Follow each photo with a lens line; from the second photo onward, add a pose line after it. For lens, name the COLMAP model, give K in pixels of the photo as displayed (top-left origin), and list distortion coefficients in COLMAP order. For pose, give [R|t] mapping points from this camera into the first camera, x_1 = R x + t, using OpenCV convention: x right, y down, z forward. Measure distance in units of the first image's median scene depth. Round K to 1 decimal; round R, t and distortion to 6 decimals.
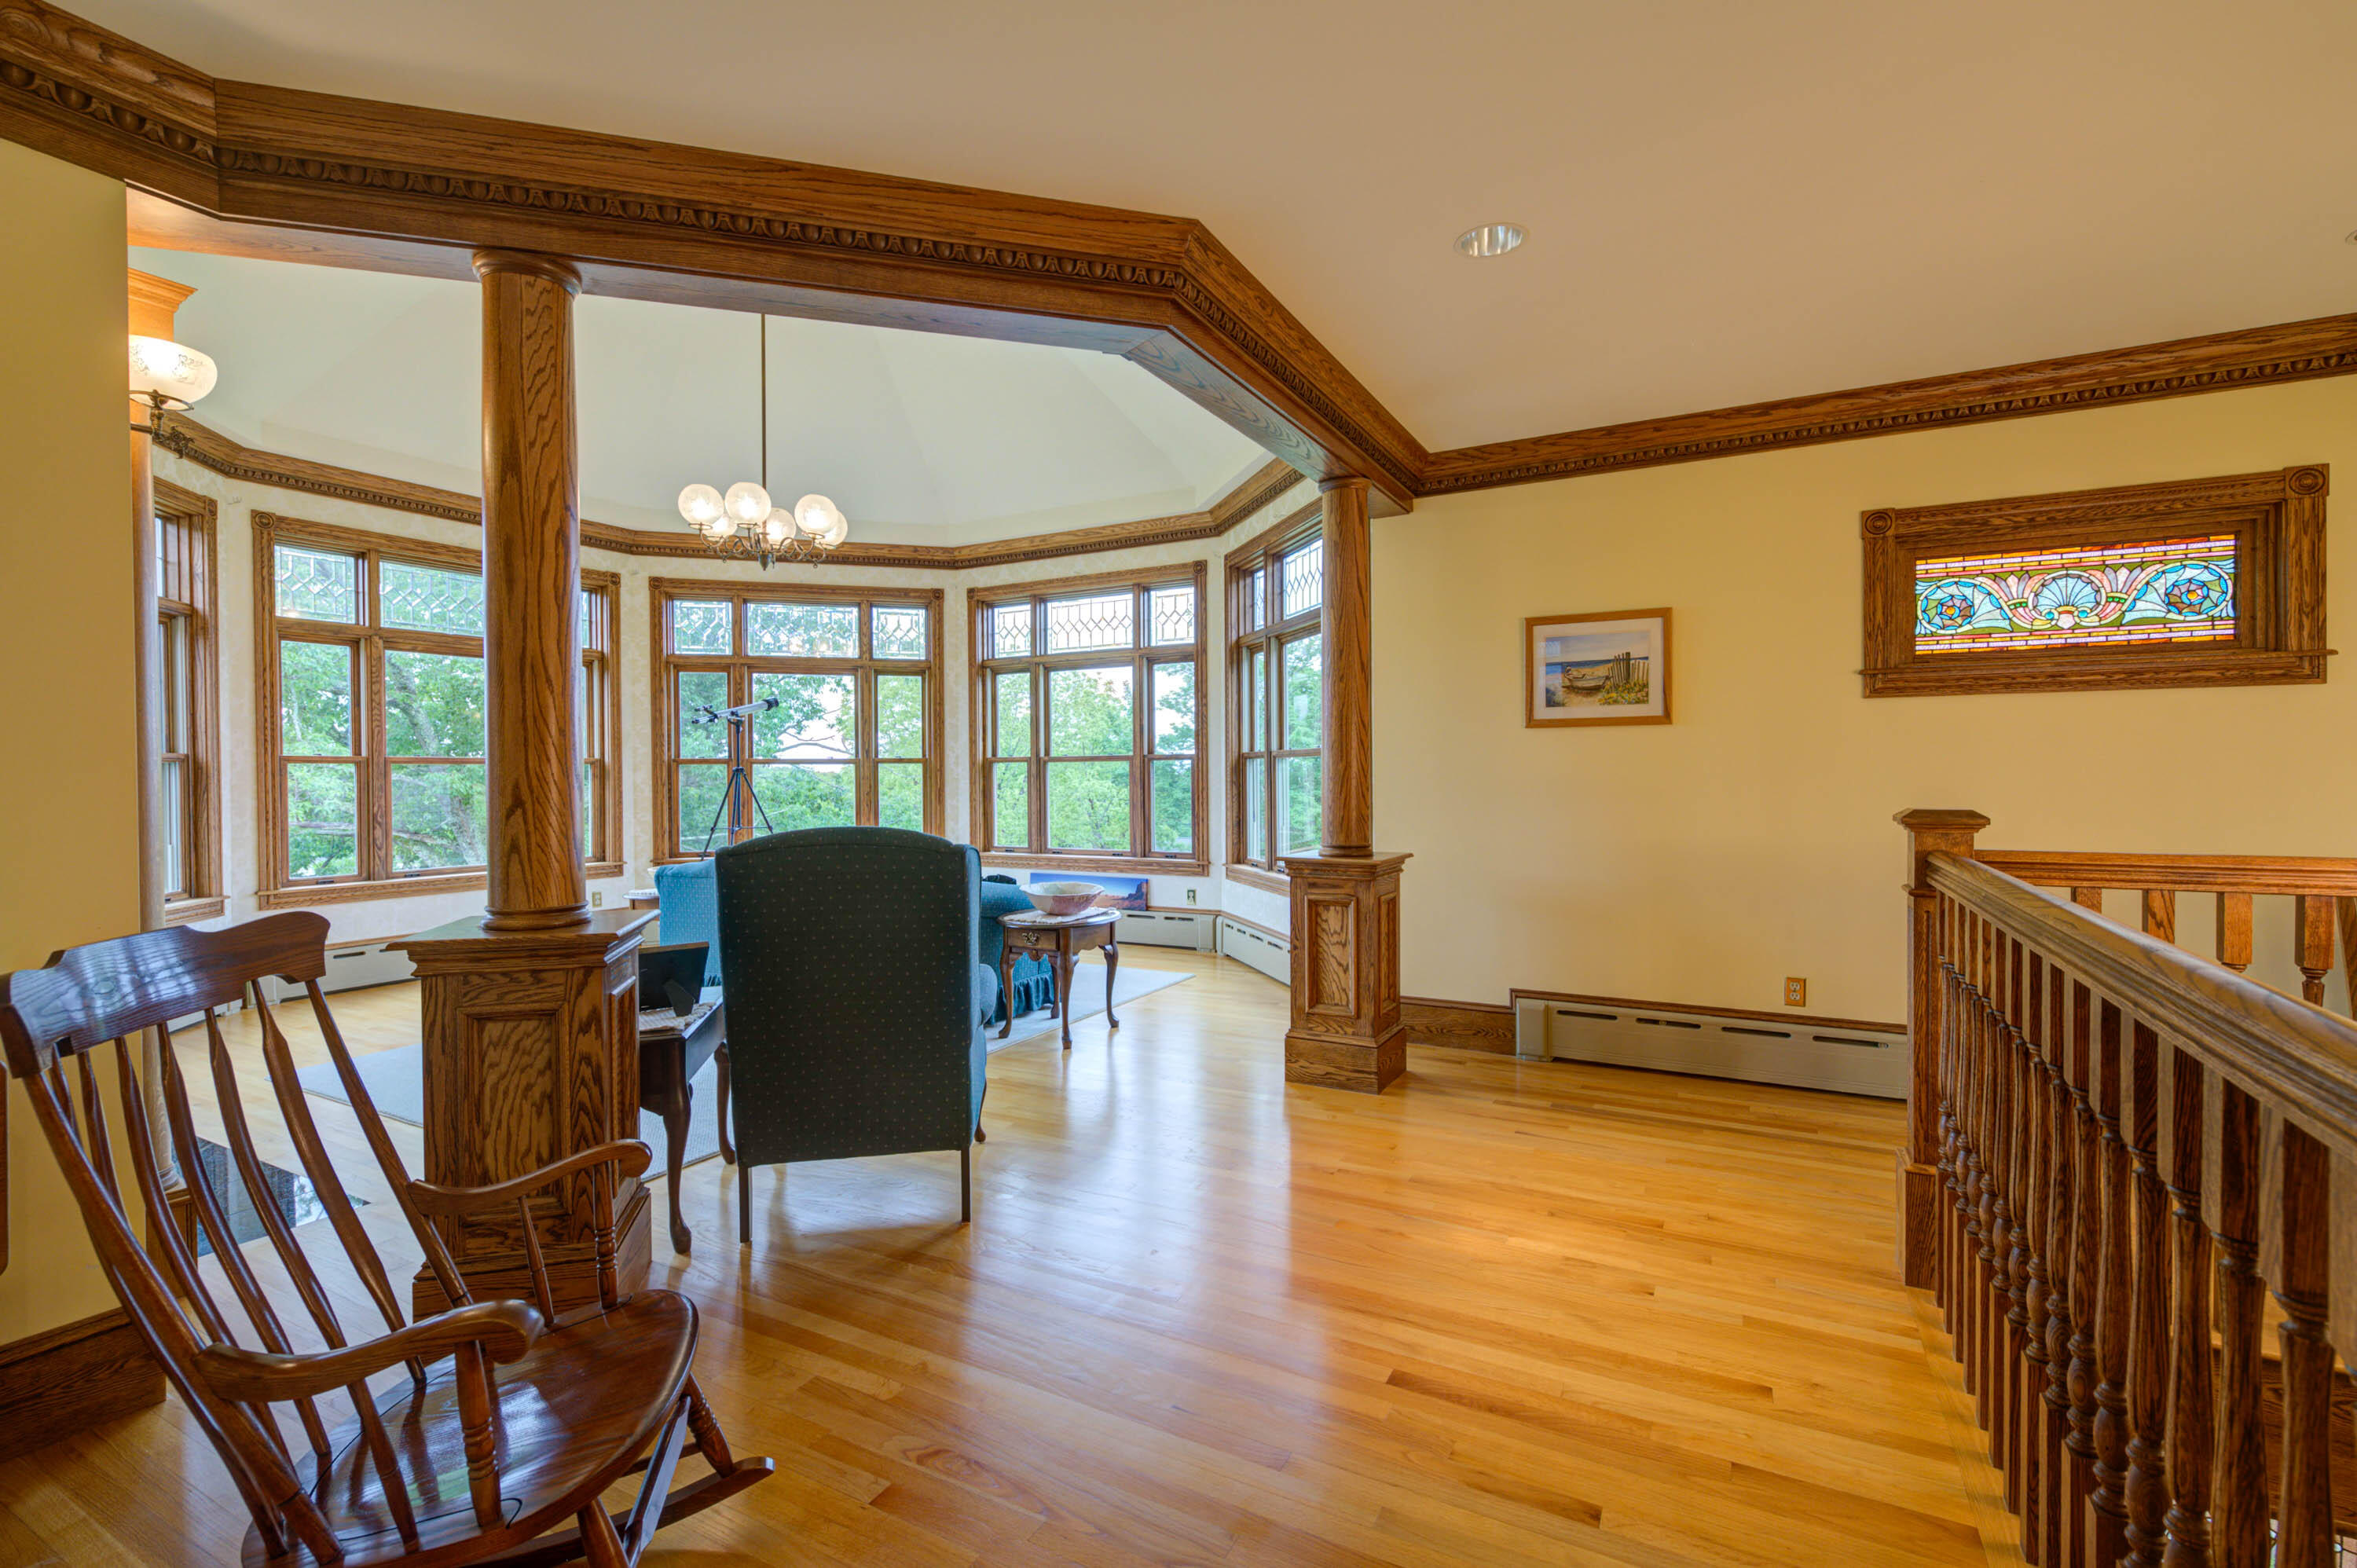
lens RADIAL K [[1039.7, 0, 1176.2], [0, 1039.7, 784.2], [0, 0, 1]] dist [0.002646, -0.002305]
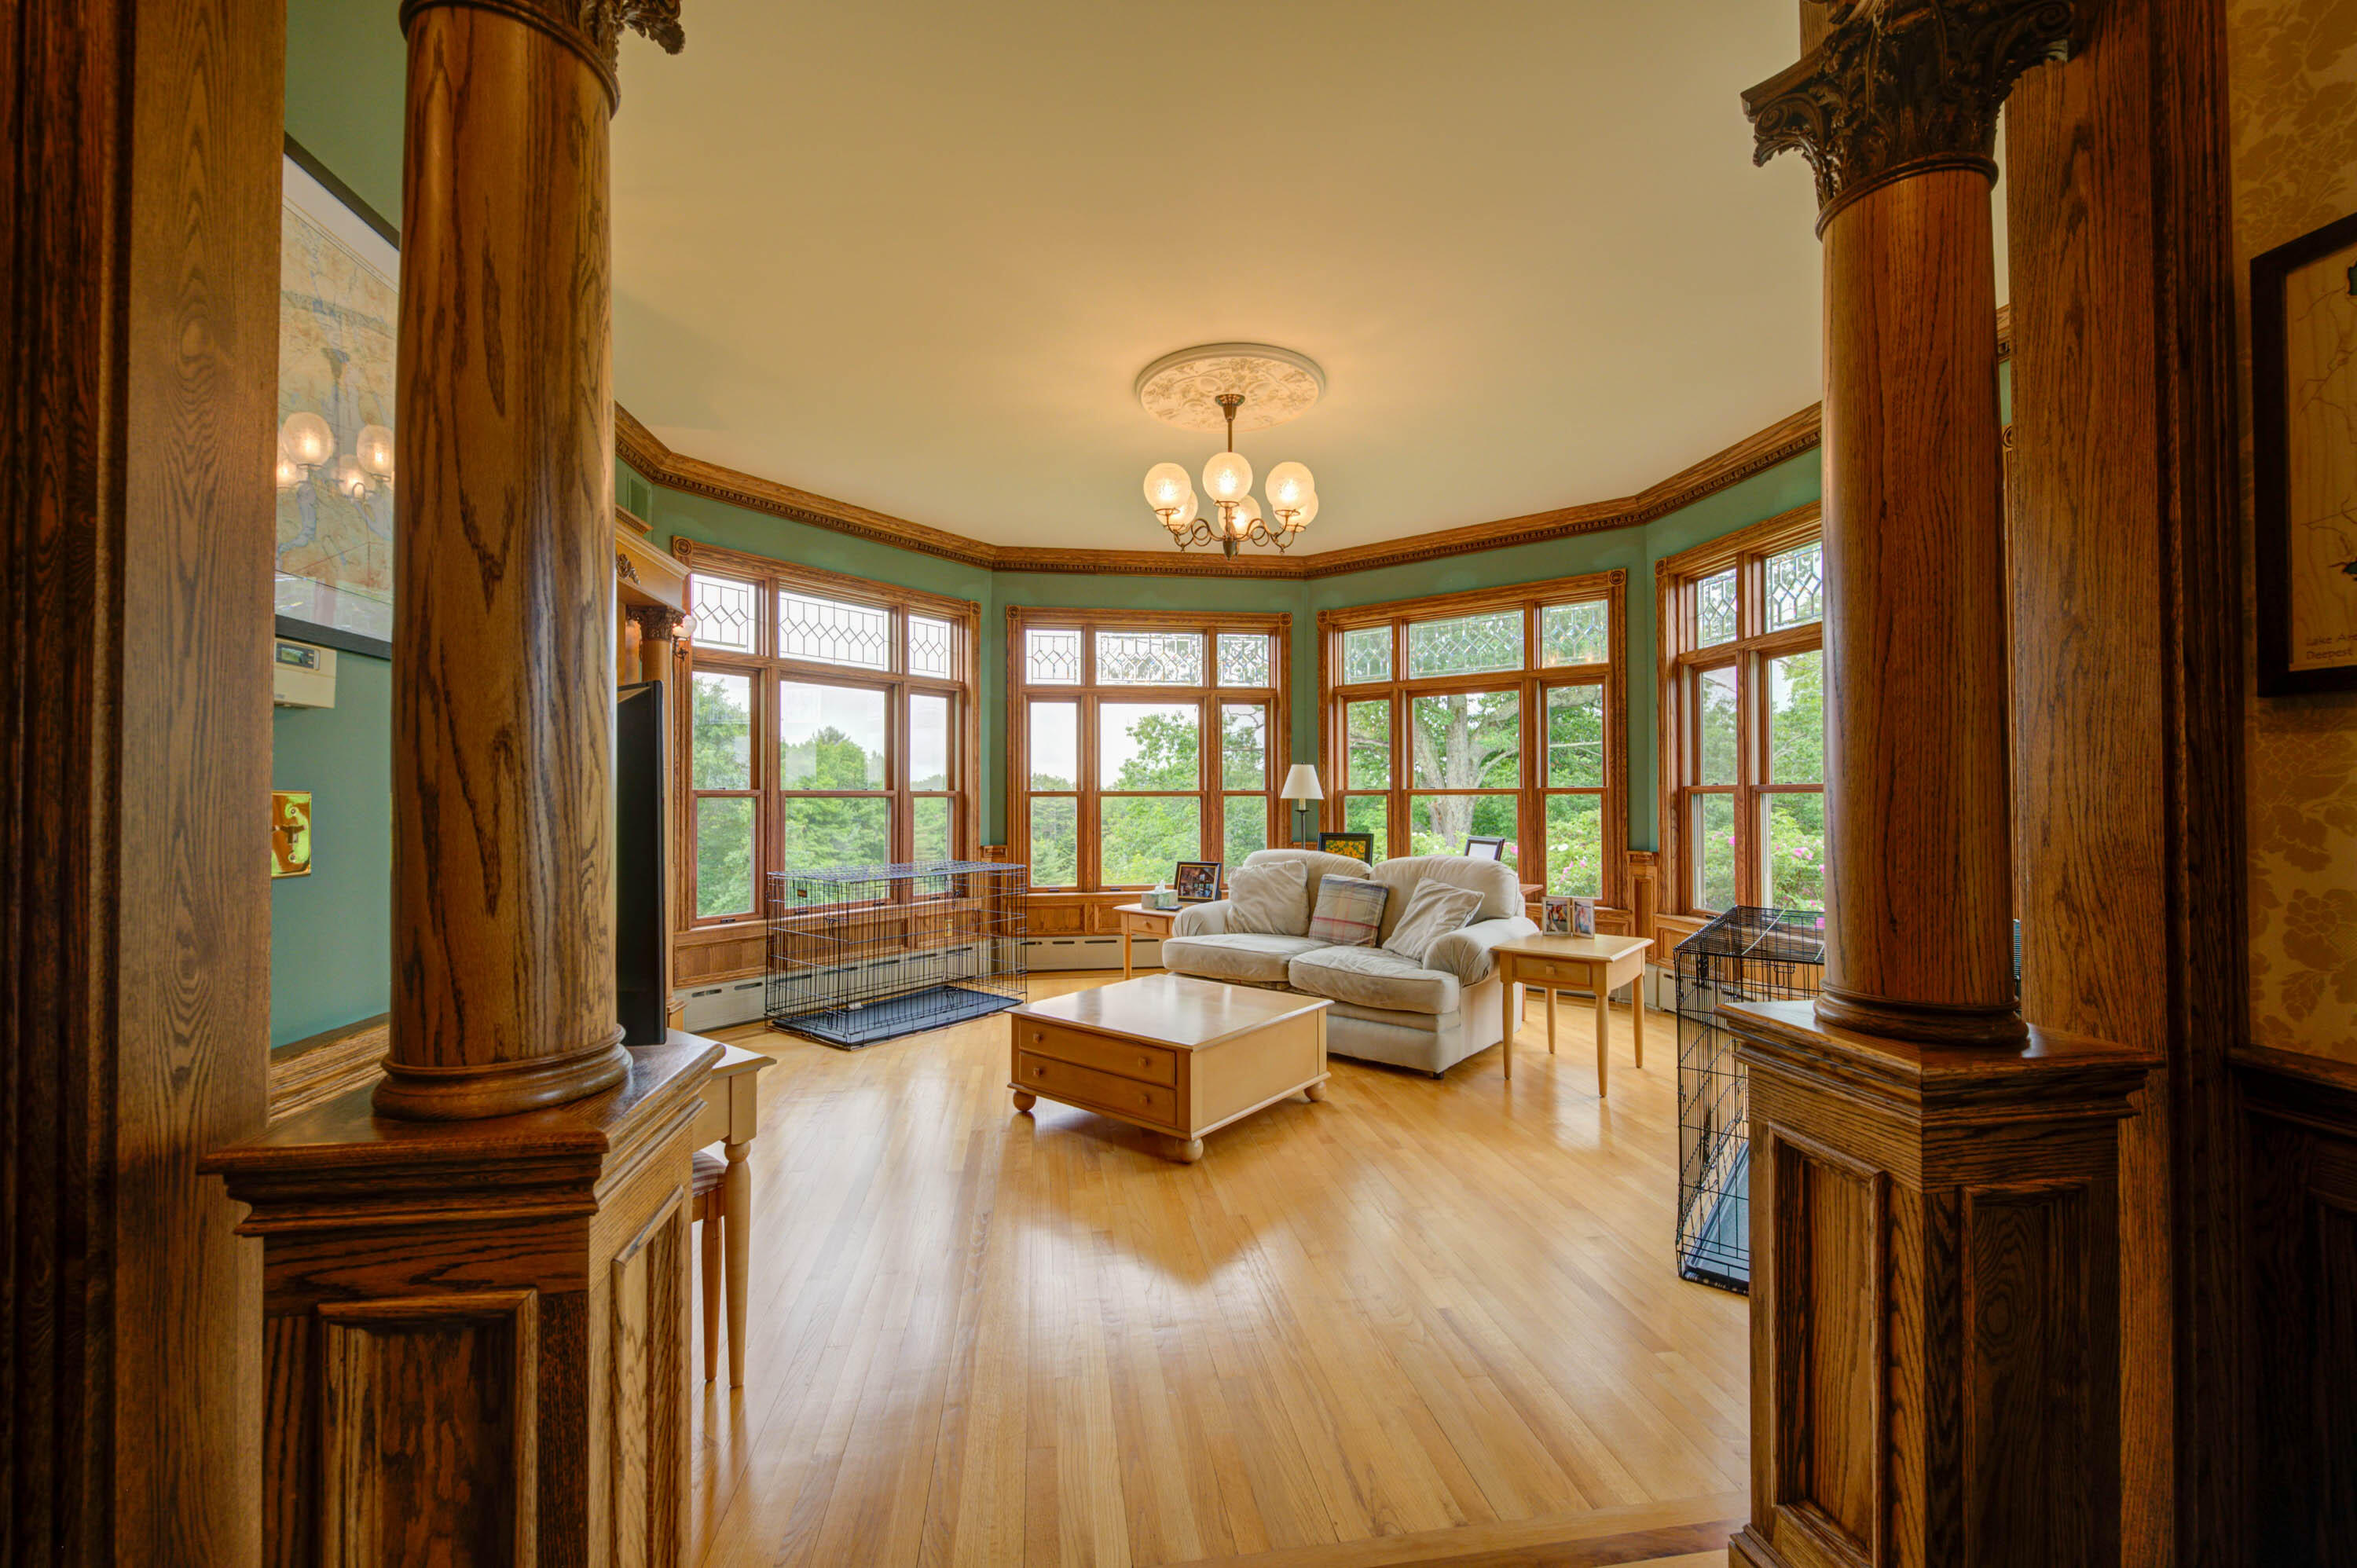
lens RADIAL K [[935.1, 0, 1171.3], [0, 935.1, 782.1], [0, 0, 1]] dist [-0.001125, -0.001608]
pose [[0.600324, -0.008595, -0.799711, 0.152214], [-0.007184, 0.999844, -0.016139, -0.018451], [0.799724, 0.015434, 0.600169, 0.375160]]
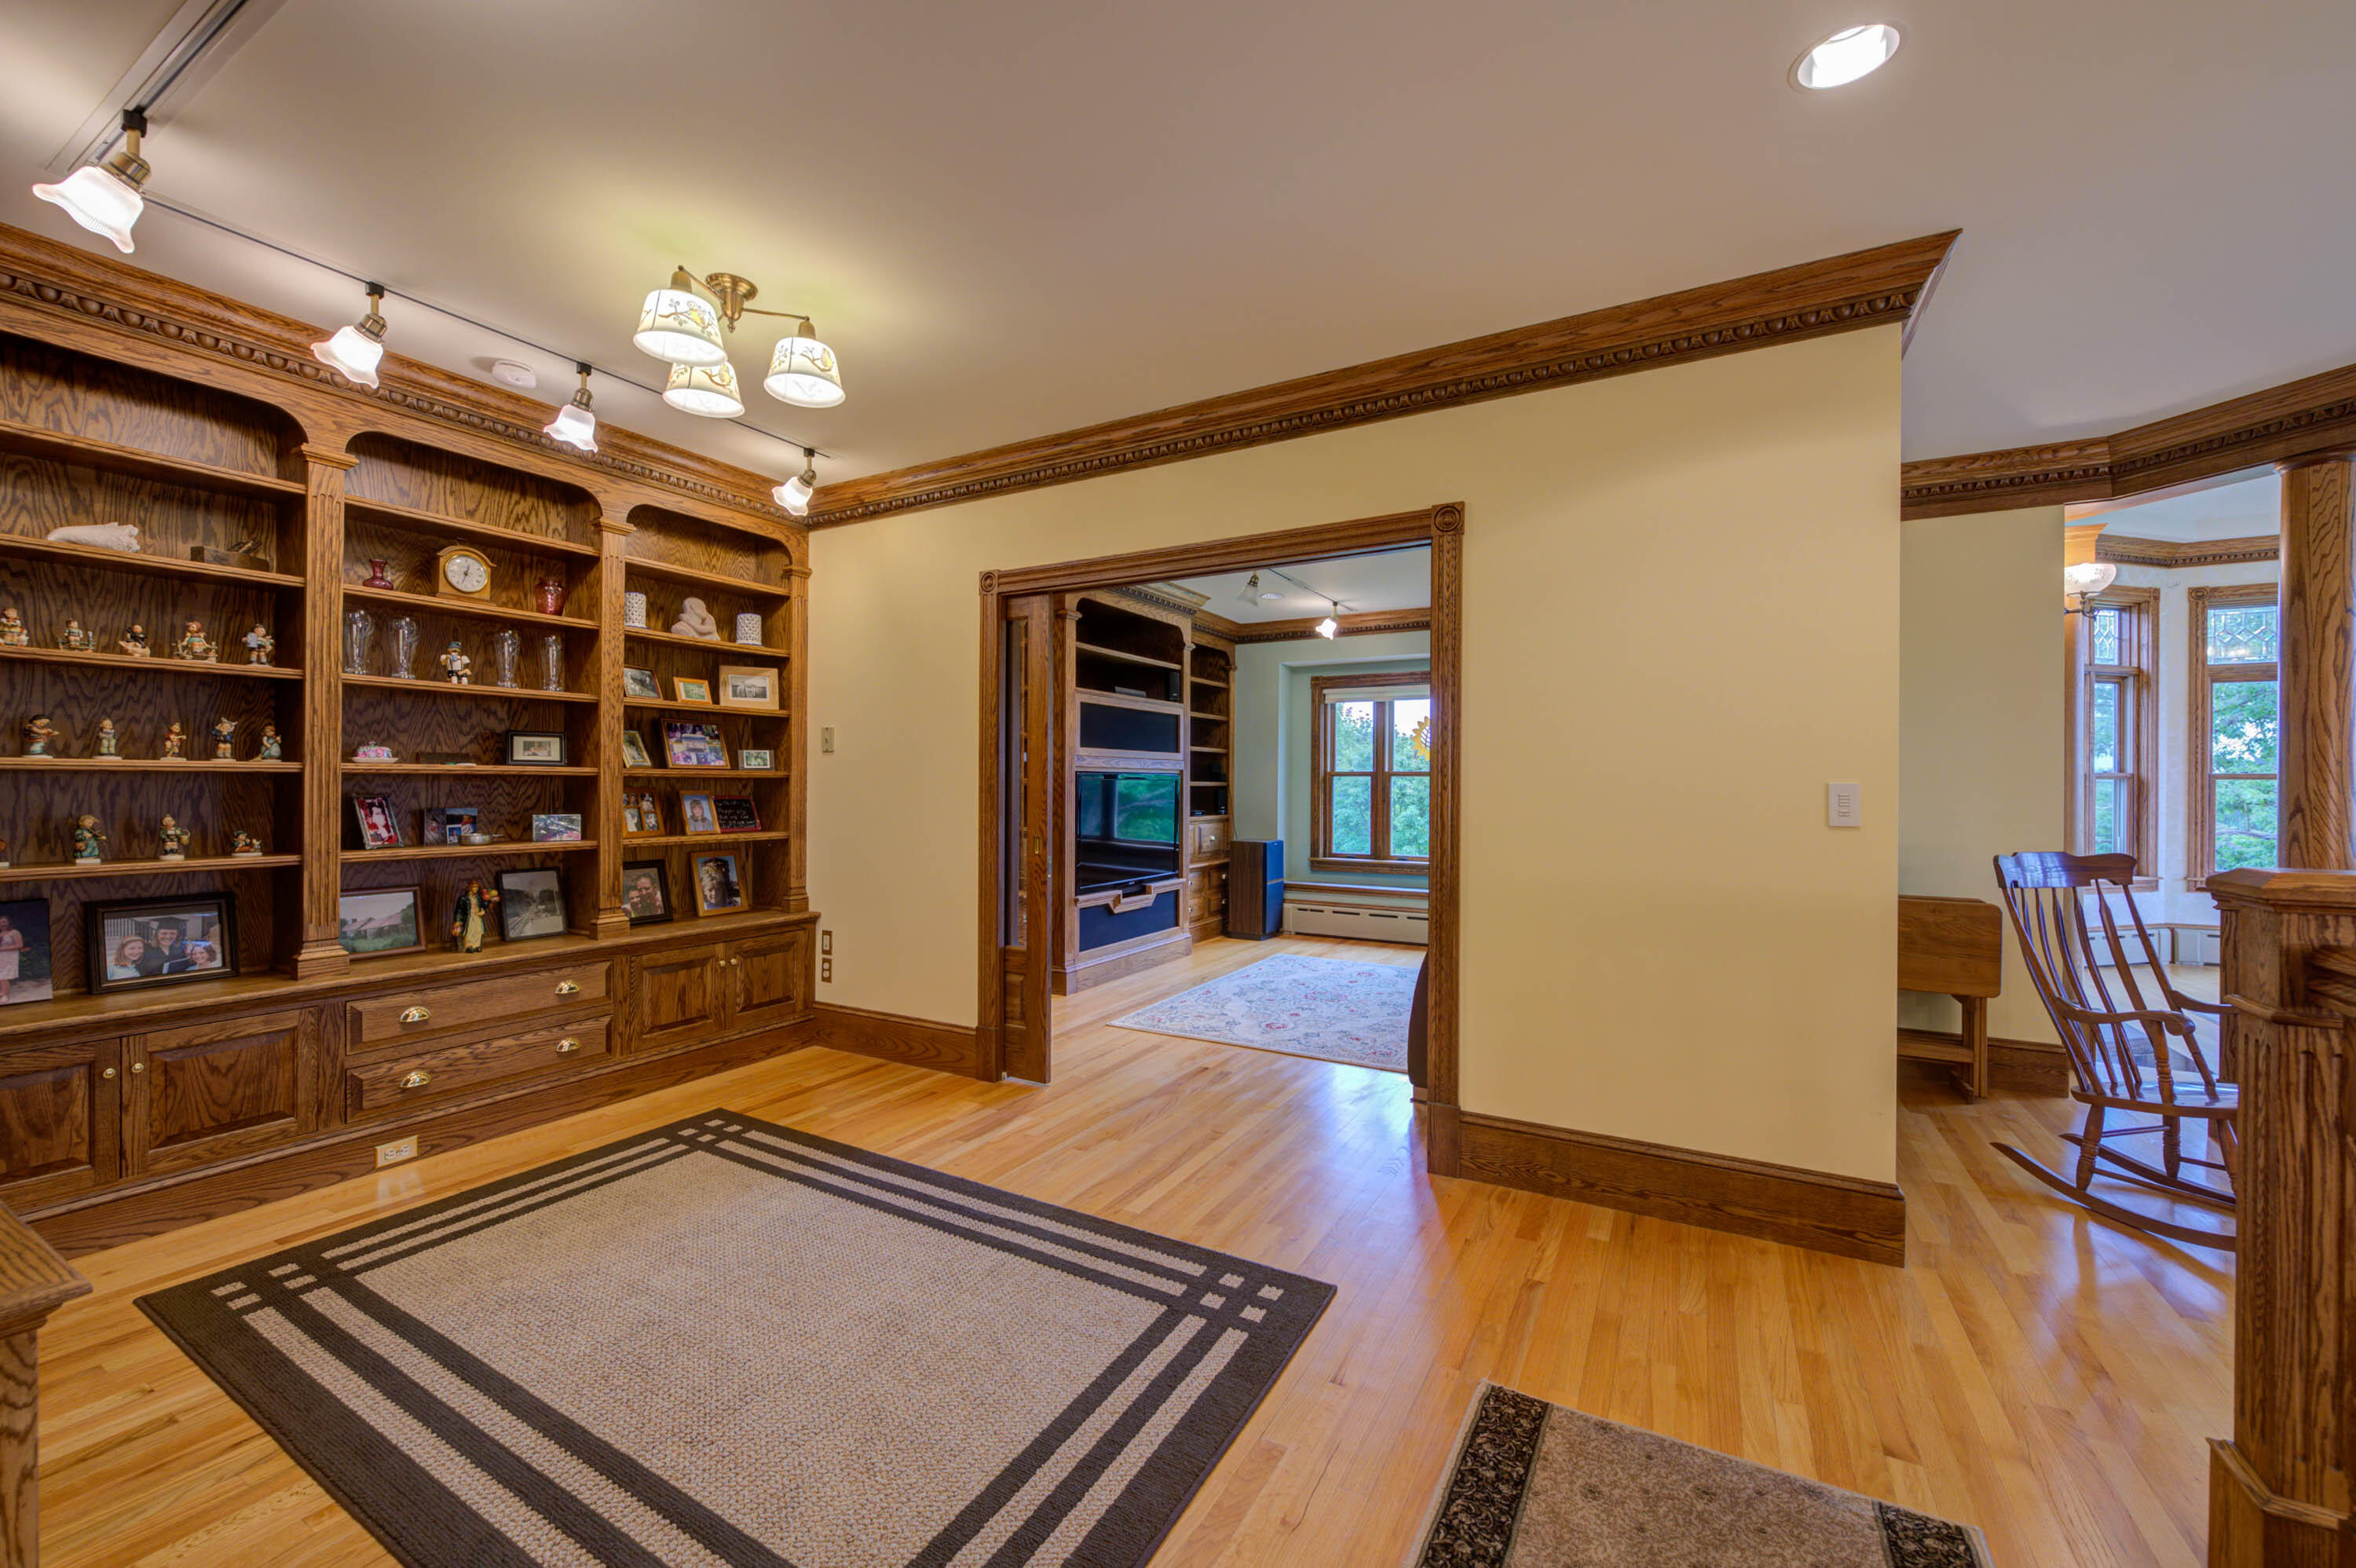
lens RADIAL K [[934.7, 0, 1171.9], [0, 934.7, 786.4], [0, 0, 1]] dist [-0.001125, -0.001608]
pose [[-0.017228, 0.007235, -0.999825, 0.260164], [-0.015865, 0.999846, 0.007508, -0.000167], [0.999726, 0.015991, -0.017111, -0.218016]]
